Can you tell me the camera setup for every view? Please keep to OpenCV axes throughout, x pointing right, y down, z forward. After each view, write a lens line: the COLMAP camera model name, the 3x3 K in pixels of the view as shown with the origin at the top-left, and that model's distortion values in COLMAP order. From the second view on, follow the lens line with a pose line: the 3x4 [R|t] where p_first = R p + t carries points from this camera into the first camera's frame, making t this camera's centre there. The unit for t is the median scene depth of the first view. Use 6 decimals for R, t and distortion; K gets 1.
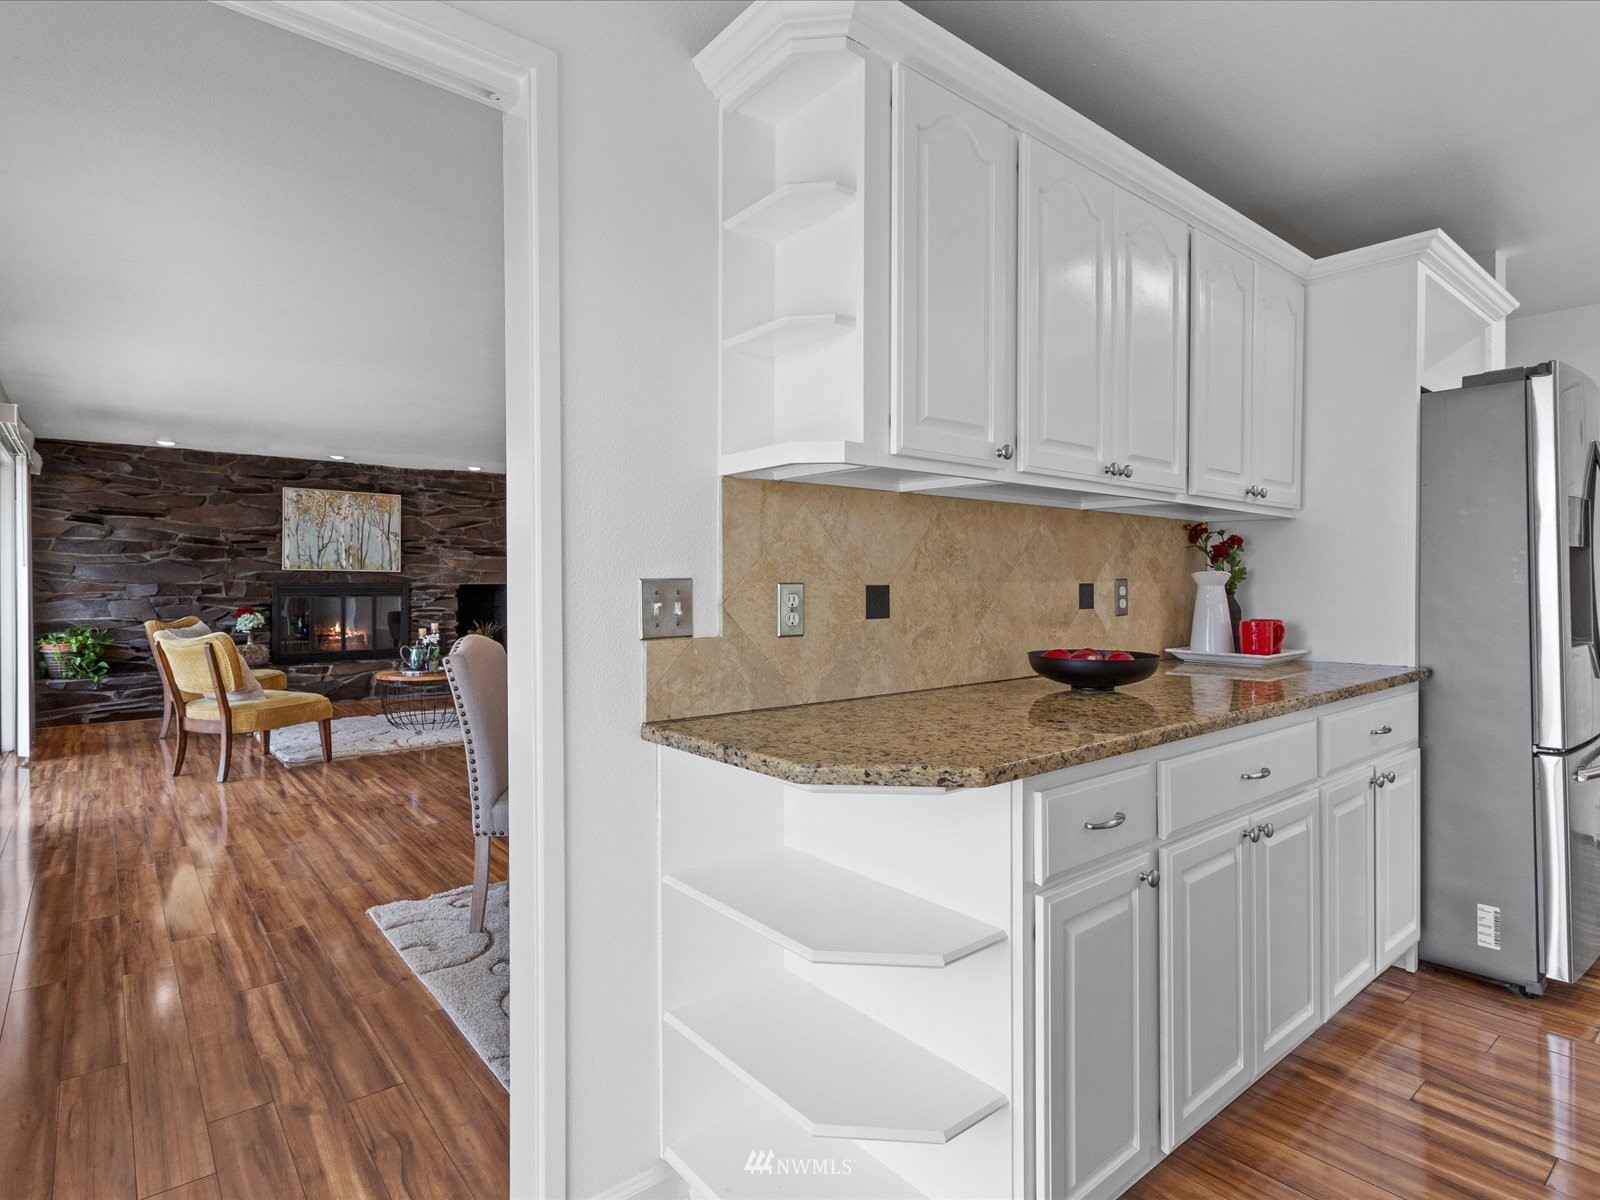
lens RADIAL K [[858.5, 0, 808.1], [0, 858.5, 596.6], [0, 0, 1]] dist [0.001262, 0.003199]
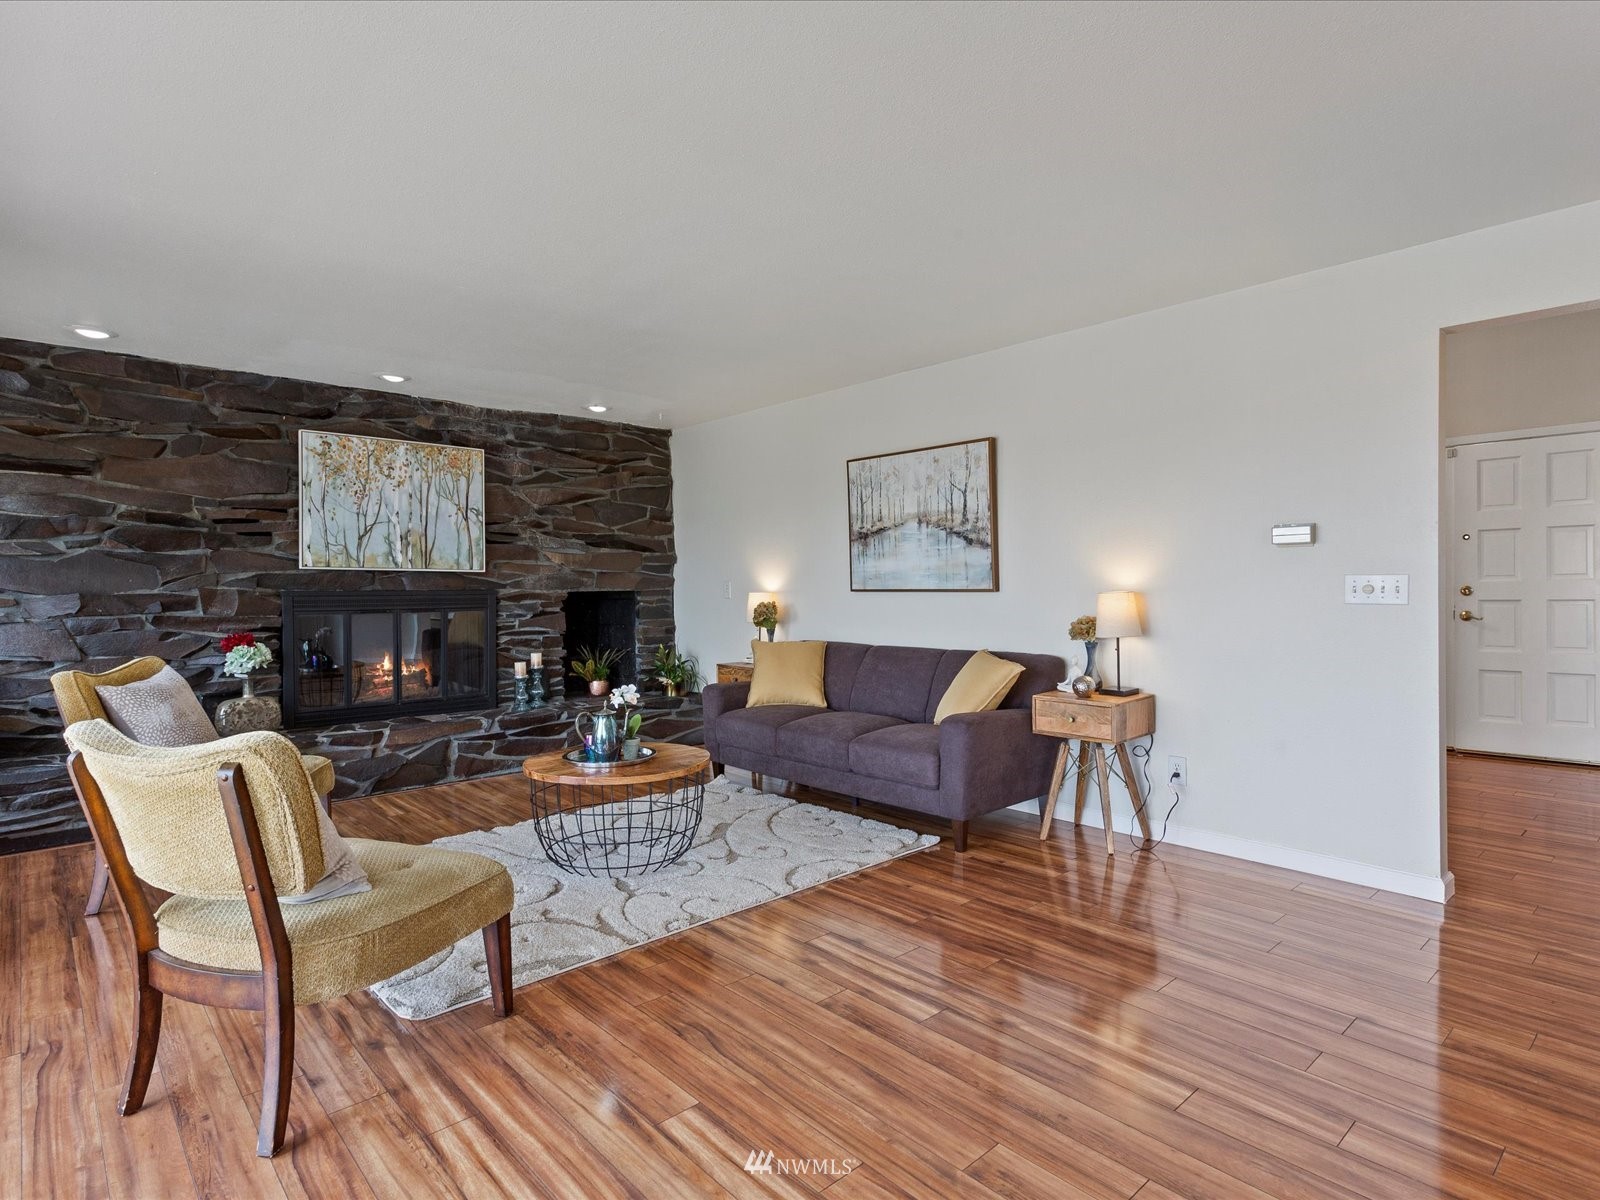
lens RADIAL K [[858.5, 0, 805.8], [0, 858.5, 607.0], [0, 0, 1]] dist [0.001262, 0.003199]
pose [[0.998700, -0.007774, 0.050382, -0.295026], [0.007481, 0.999954, 0.006008, -0.005911], [-0.050426, -0.005623, 0.998712, 0.392846]]
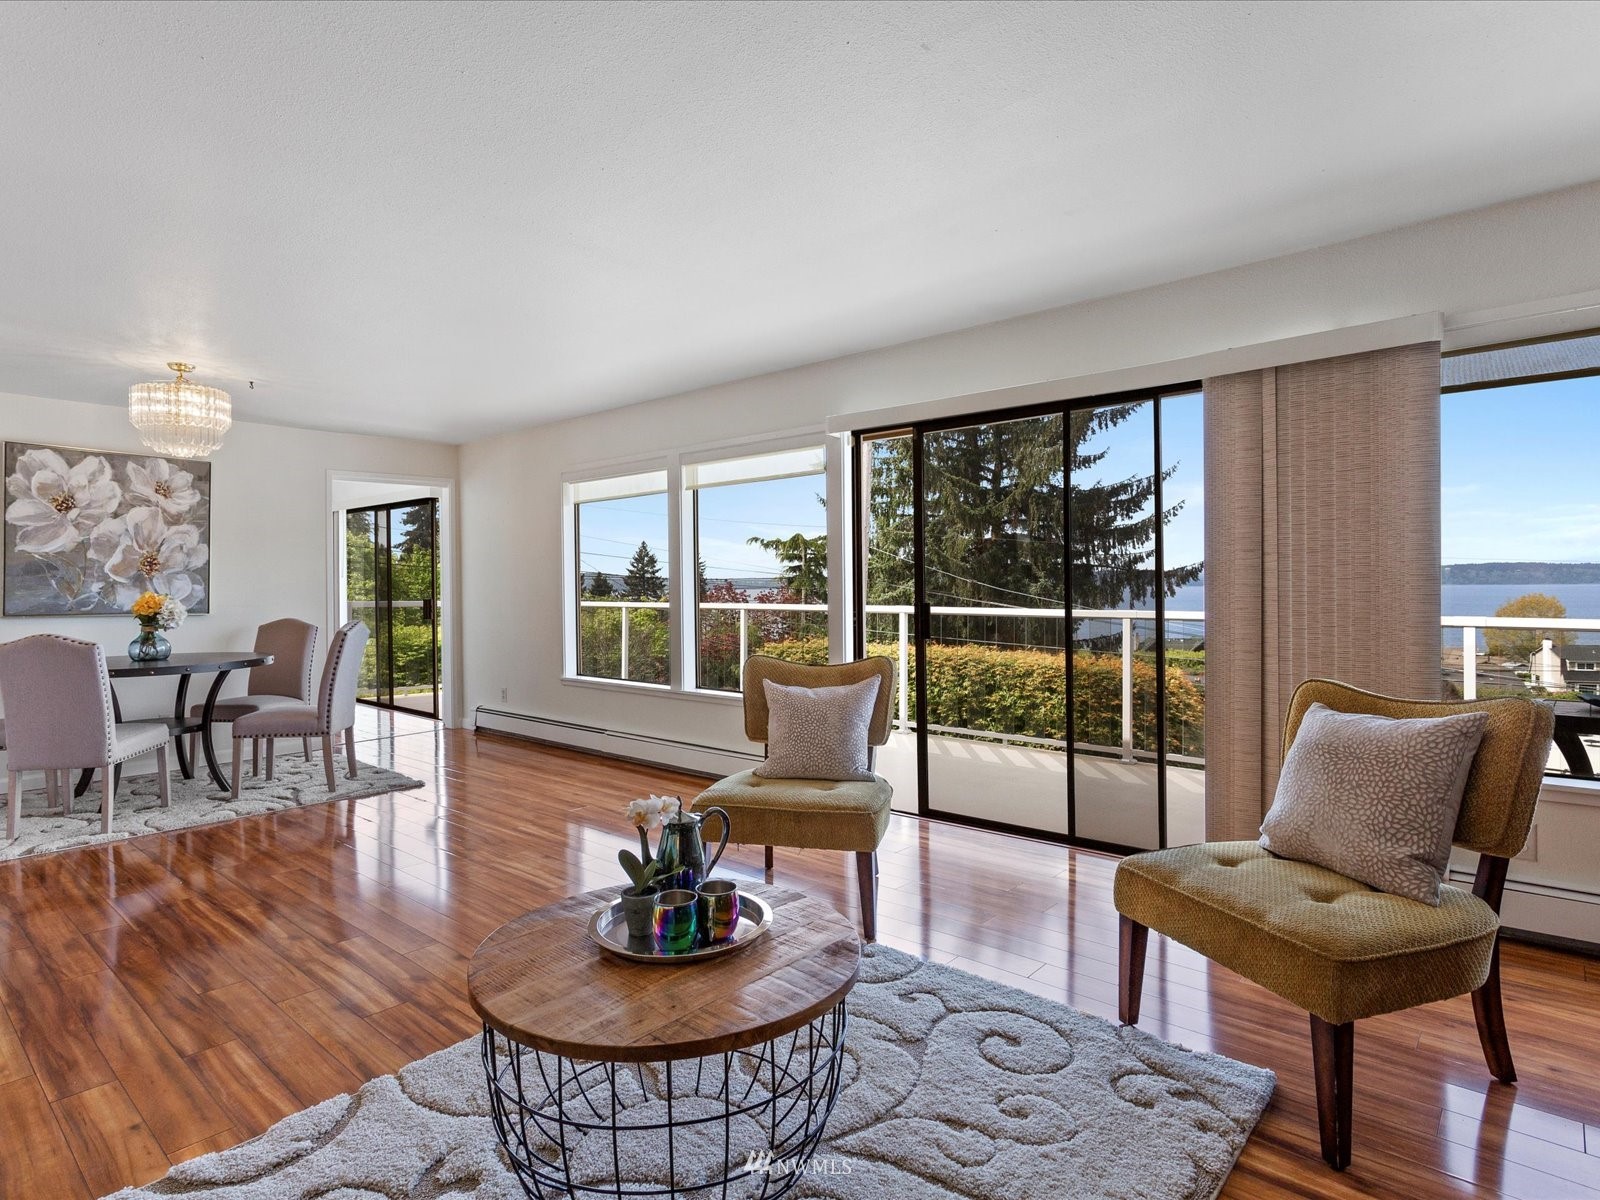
lens RADIAL K [[858.5, 0, 790.7], [0, 858.5, 584.9], [0, 0, 1]] dist [0.001262, 0.003199]
pose [[-0.988427, 0.013592, -0.151089, -0.366288], [0.011301, 0.999808, 0.016012, -0.016186], [0.151278, 0.014119, -0.988390, 1.042589]]
